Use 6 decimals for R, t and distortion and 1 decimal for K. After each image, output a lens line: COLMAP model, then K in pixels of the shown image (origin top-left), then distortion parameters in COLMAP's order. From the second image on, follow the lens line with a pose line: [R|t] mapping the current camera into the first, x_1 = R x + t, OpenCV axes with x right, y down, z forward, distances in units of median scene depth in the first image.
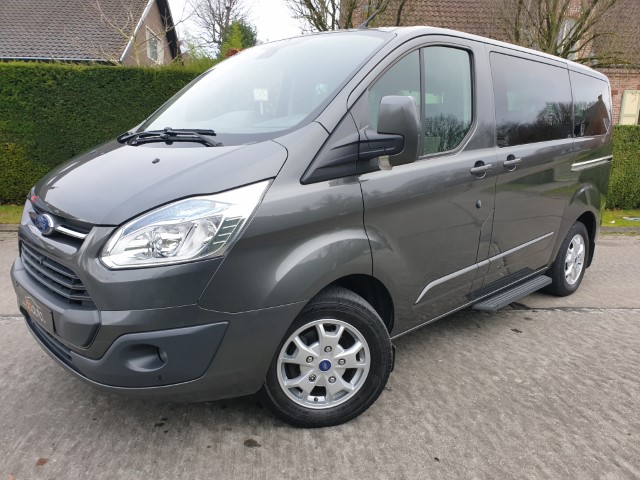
lens RADIAL K [[483.3, 0, 316.4], [0, 483.3, 238.4], [0, 0, 1]] dist [0.044117, -0.027110]
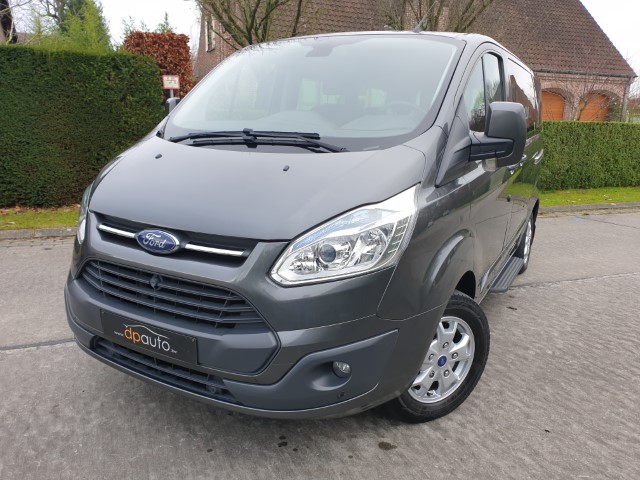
lens RADIAL K [[483.3, 0, 319.8], [0, 483.3, 241.8], [0, 0, 1]] dist [0.044117, -0.027110]
pose [[0.958980, -0.060250, 0.276996, -0.508334], [0.052234, 0.997977, 0.036236, -0.044837], [-0.278618, -0.020281, 0.960188, 0.074818]]
